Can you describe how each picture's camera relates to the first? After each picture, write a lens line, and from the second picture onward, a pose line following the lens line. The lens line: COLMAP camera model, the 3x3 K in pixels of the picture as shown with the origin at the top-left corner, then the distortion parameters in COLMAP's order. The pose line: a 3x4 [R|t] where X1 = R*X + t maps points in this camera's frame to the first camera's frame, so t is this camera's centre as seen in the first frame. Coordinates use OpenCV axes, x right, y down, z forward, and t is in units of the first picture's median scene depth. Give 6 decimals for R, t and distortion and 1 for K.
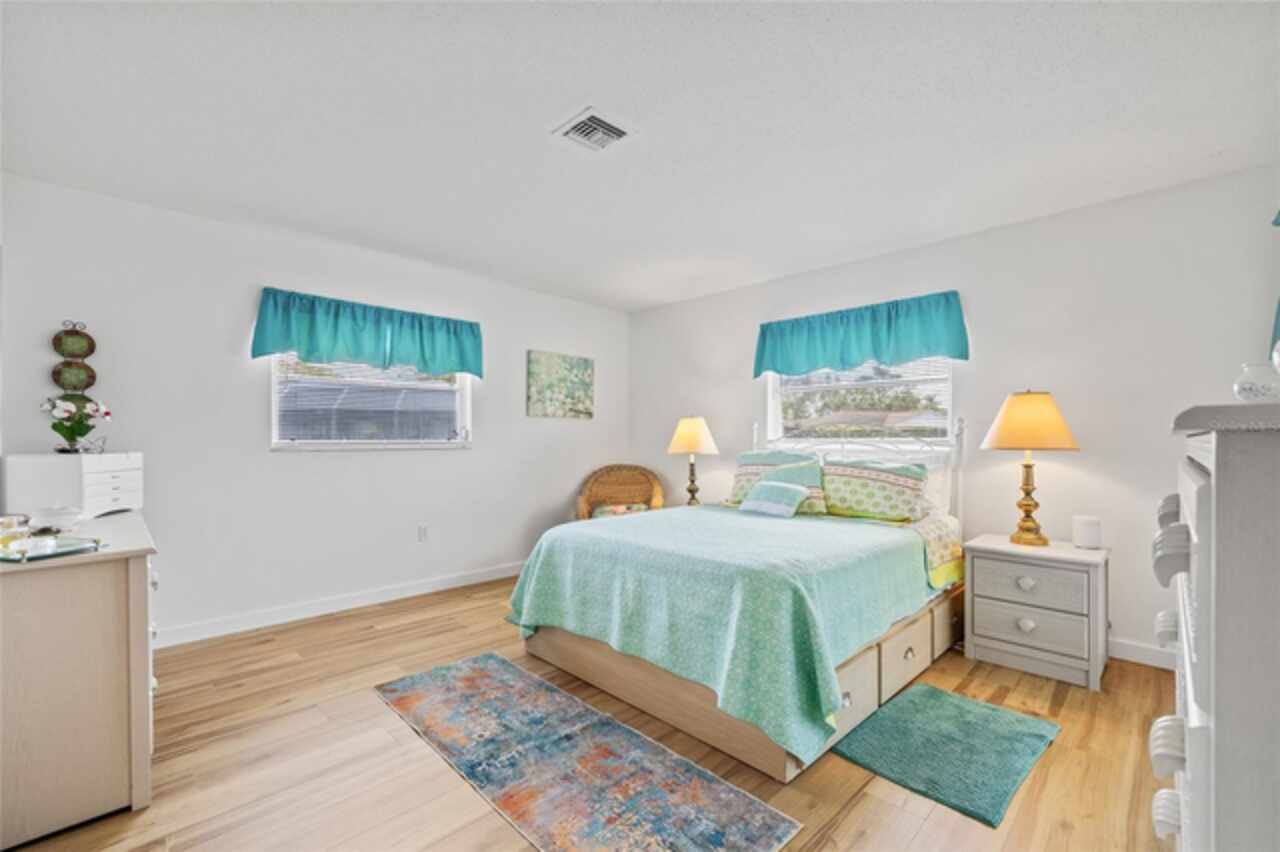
lens RADIAL K [[535.0, 0, 634.3], [0, 535.0, 436.6], [0, 0, 1]] dist [-0.000495, 0.001114]
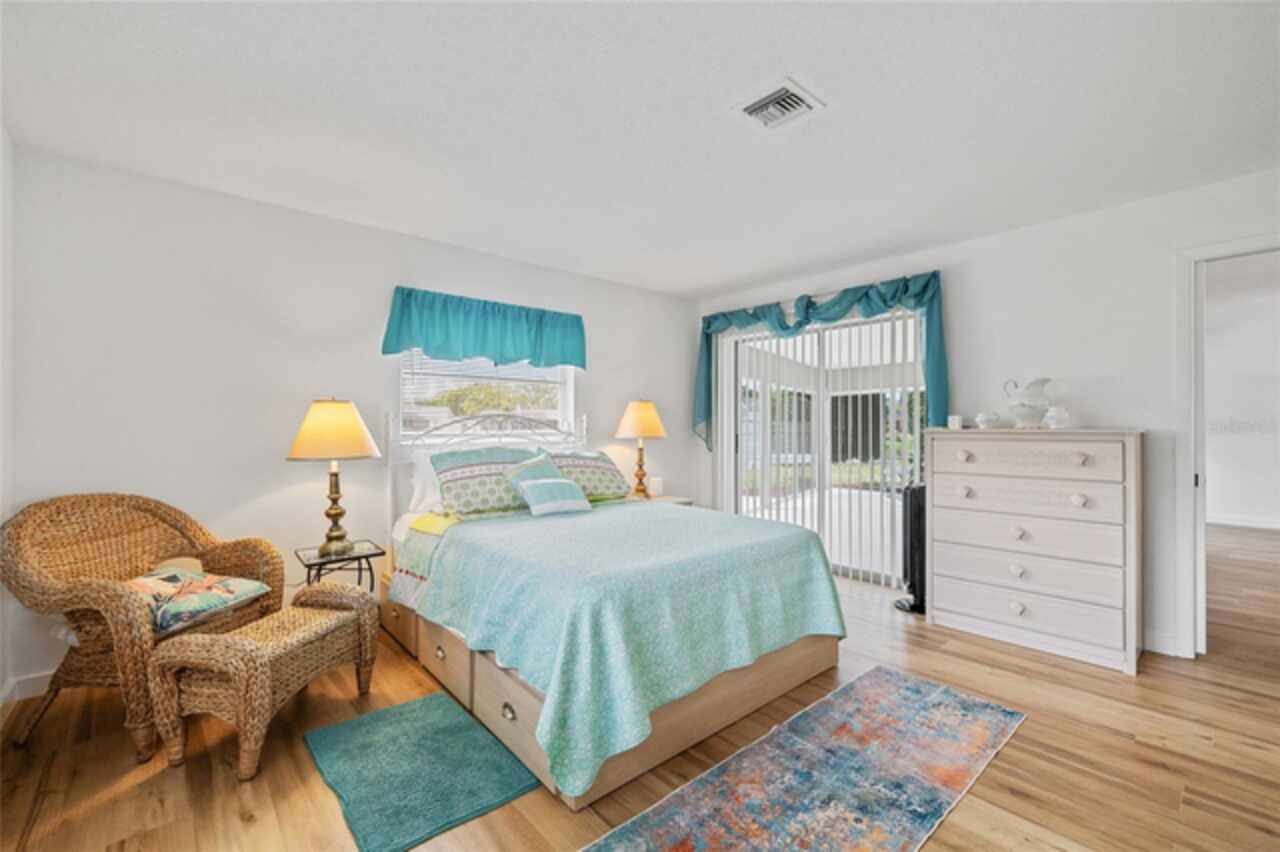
lens RADIAL K [[535.0, 0, 634.3], [0, 535.0, 425.1], [0, 0, 1]] dist [-0.000495, 0.001114]
pose [[0.063458, -0.000319, 0.997984, -0.787677], [-0.003182, 0.999995, 0.000522, -0.013987], [-0.997979, -0.003209, 0.063457, 0.924595]]
